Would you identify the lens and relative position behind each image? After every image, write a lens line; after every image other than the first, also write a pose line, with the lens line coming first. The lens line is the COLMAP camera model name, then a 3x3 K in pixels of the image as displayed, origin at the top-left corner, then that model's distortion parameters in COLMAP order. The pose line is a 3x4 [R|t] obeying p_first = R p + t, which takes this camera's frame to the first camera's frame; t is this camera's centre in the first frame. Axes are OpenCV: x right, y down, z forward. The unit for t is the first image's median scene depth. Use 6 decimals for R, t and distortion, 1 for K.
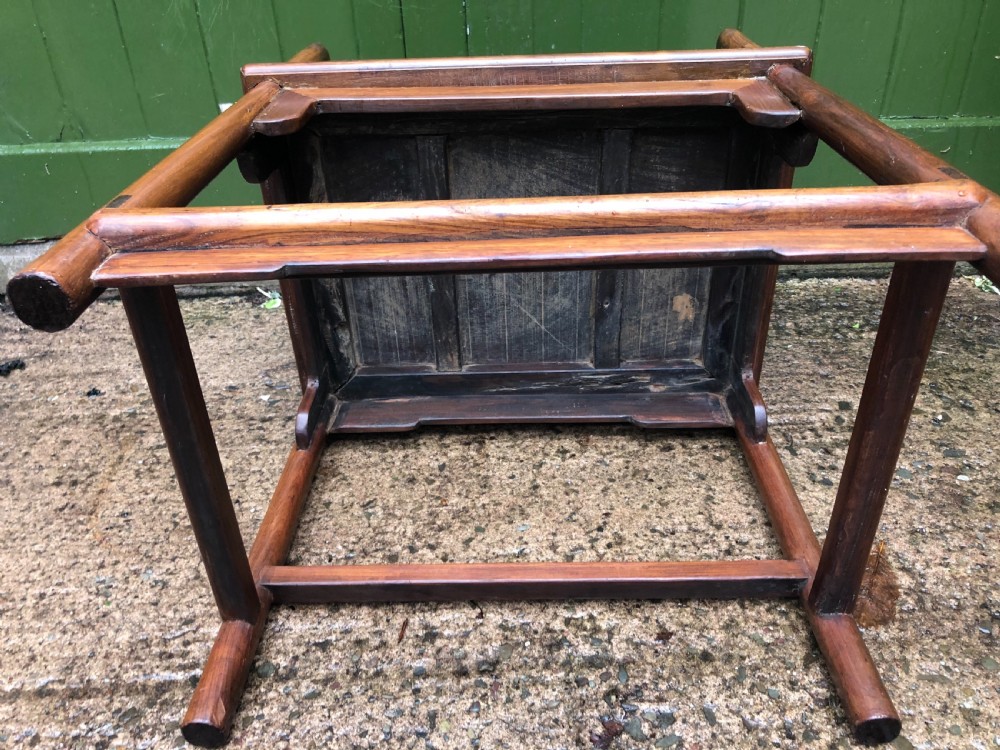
lens RADIAL K [[823.6, 0, 497.2], [0, 823.6, 376.2], [0, 0, 1]] dist [0.008254, 0.006799]
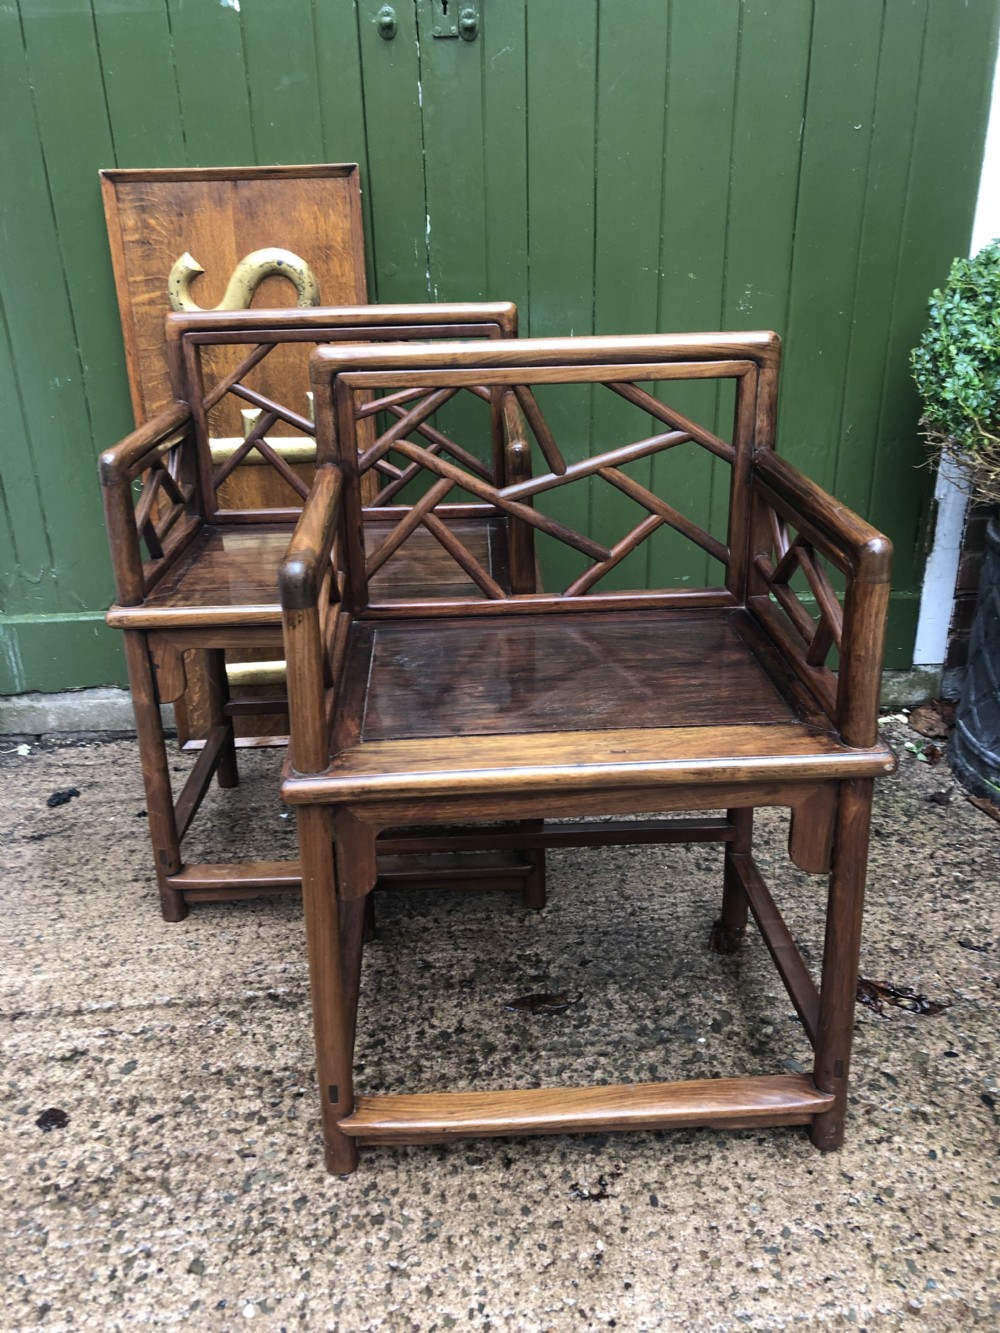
lens RADIAL K [[1097.9, 0, 493.0], [0, 1097.9, 661.5], [0, 0, 1]] dist [0.008254, 0.006799]
pose [[0.999223, -0.004069, 0.039214, -0.031109], [0.009928, 0.988578, -0.150381, 0.057904], [-0.038155, 0.150654, 0.987850, -0.851772]]
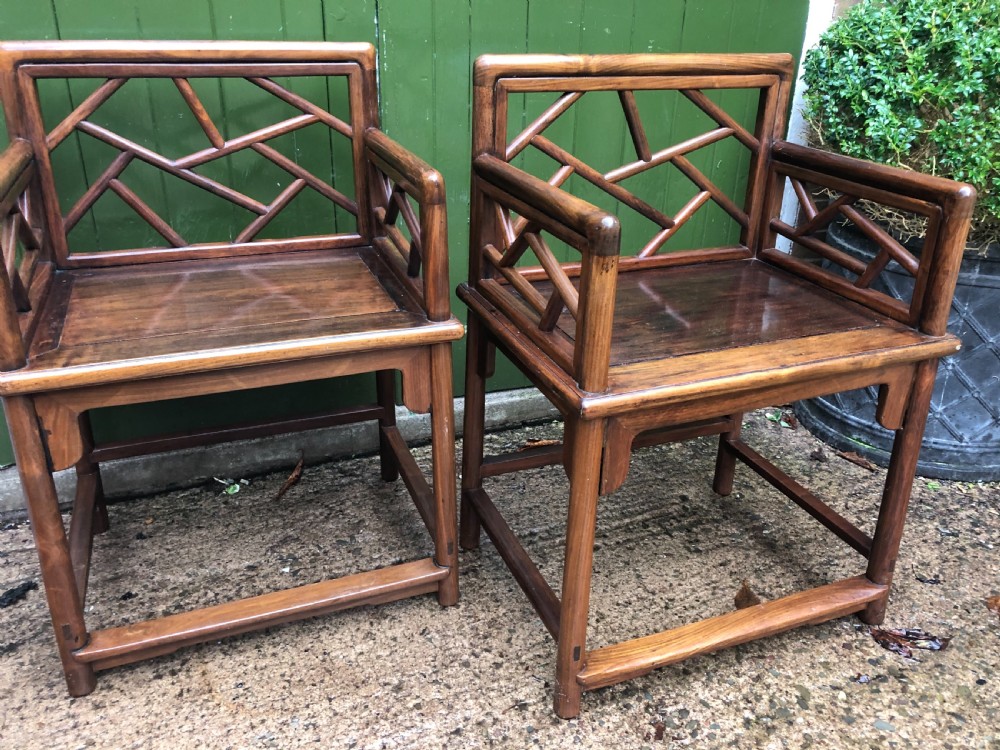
lens RADIAL K [[823.6, 0, 503.6], [0, 823.6, 367.6], [0, 0, 1]] dist [0.008254, 0.006799]
pose [[0.918129, -0.109271, 0.380917, -0.505724], [0.157768, 0.982560, -0.098411, -0.119371], [-0.363521, 0.150451, 0.919357, -0.370453]]
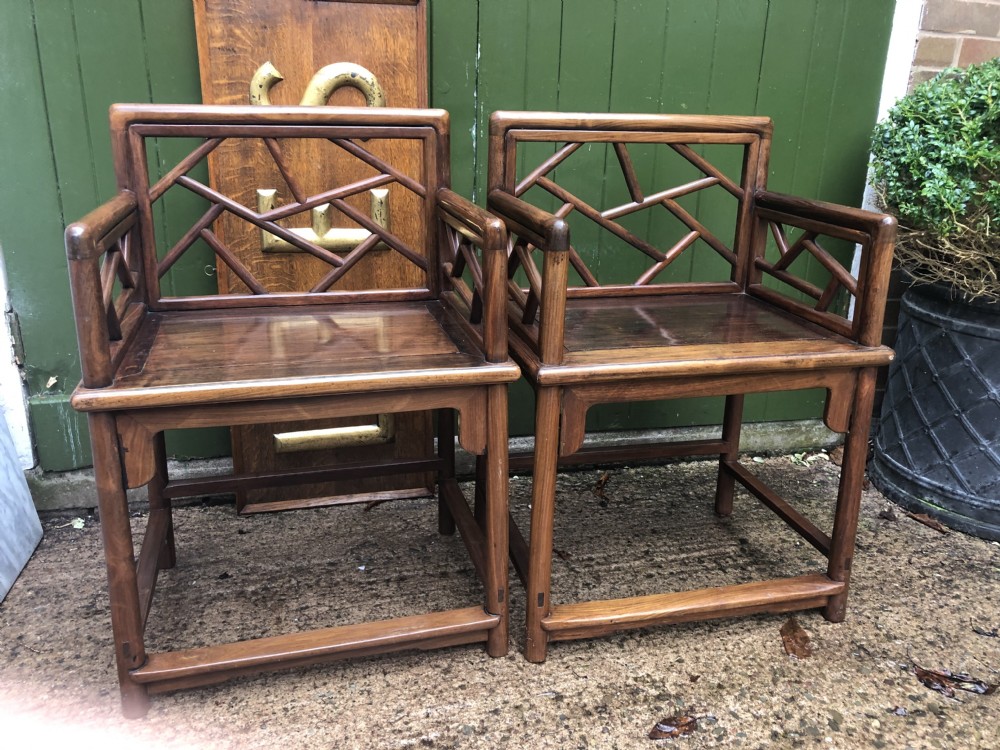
lens RADIAL K [[823.6, 0, 503.7], [0, 823.6, 372.0], [0, 0, 1]] dist [0.008254, 0.006799]
pose [[0.966591, -0.021585, 0.255414, -0.476786], [0.080638, 0.971461, -0.223071, 0.041153], [-0.243310, 0.236214, 0.940746, -0.515445]]
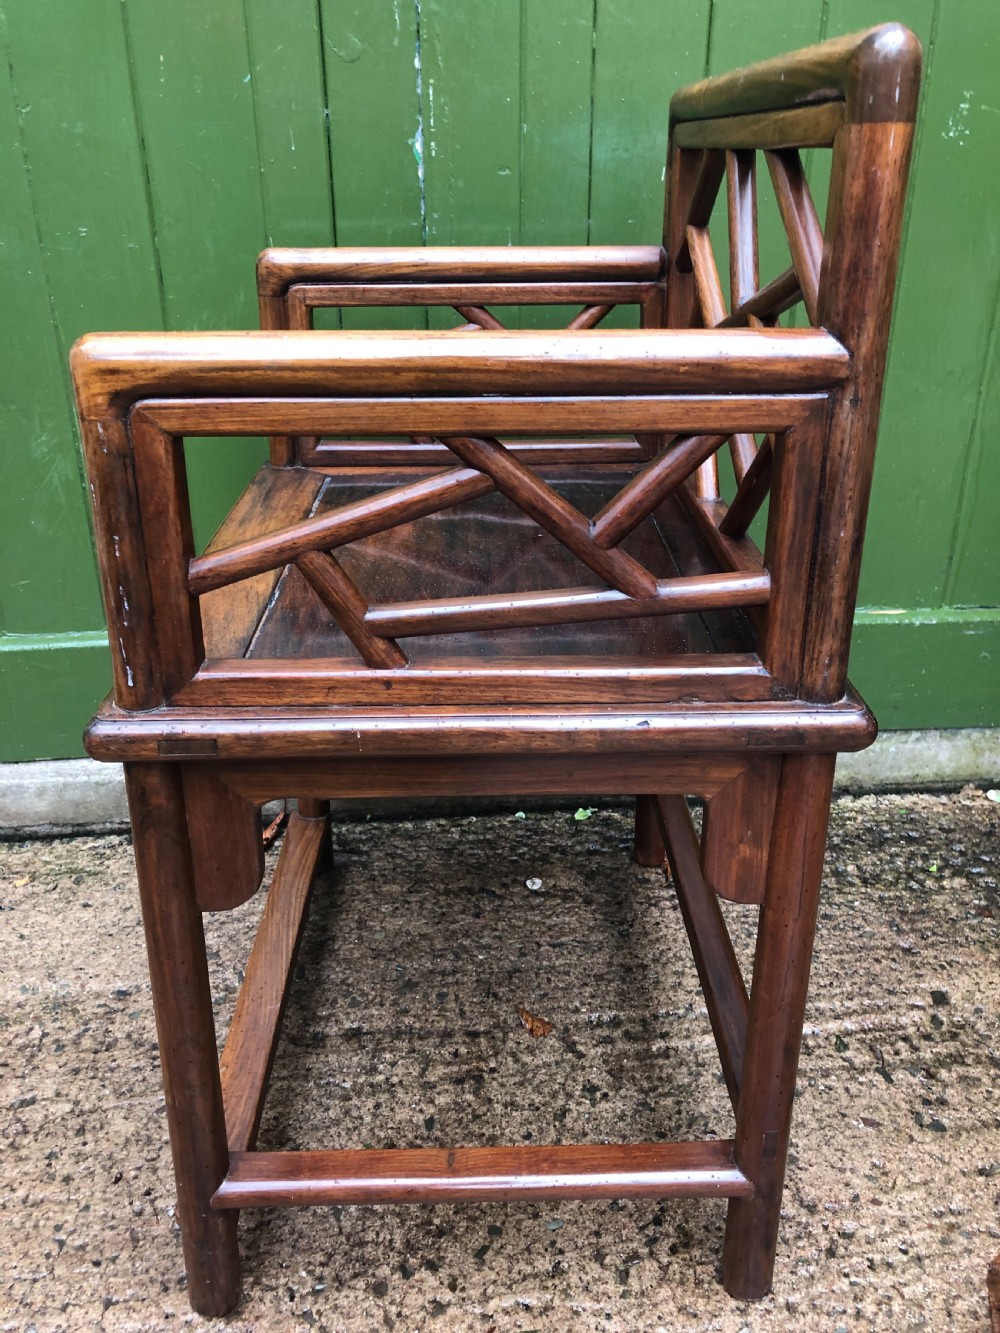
lens RADIAL K [[1097.9, 0, 503.4], [0, 1097.9, 653.8], [0, 0, 1]] dist [0.008254, 0.006799]
pose [[0.994883, -0.010547, 0.100483, -0.100936], [0.023129, 0.991901, -0.124887, -0.188701], [-0.098352, 0.126572, 0.987070, -0.028293]]
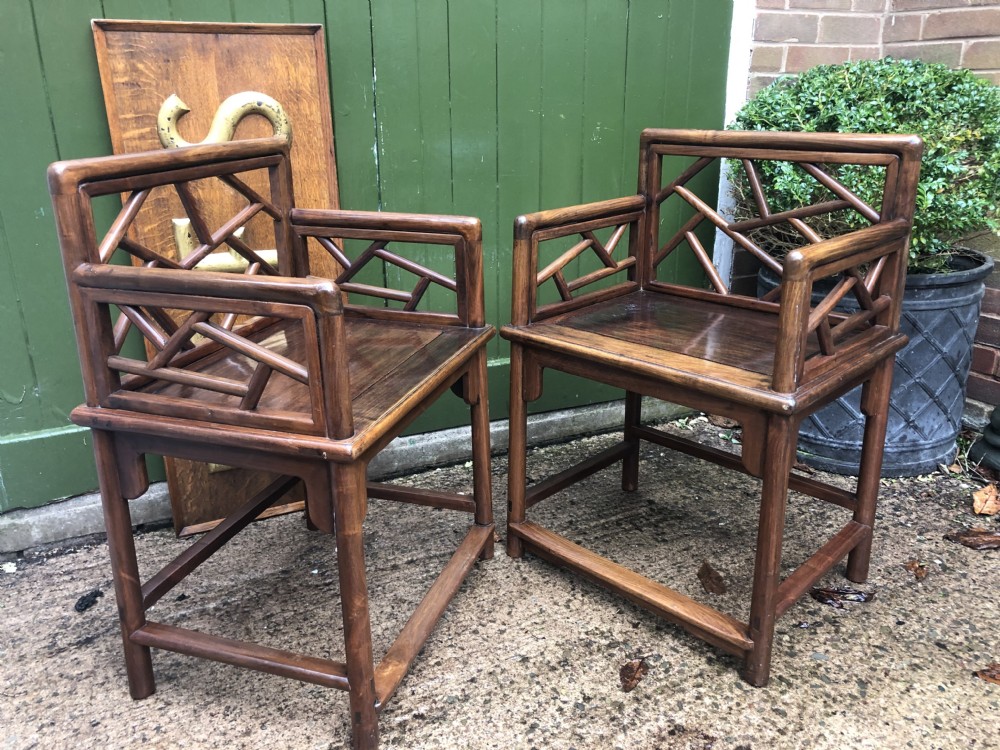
lens RADIAL K [[823.6, 0, 498.3], [0, 823.6, 368.5], [0, 0, 1]] dist [0.008254, 0.006799]
pose [[0.900850, -0.114819, 0.418672, -0.669668], [0.208533, 0.960293, -0.185340, 0.022534], [-0.380768, 0.254270, 0.889023, -0.606586]]
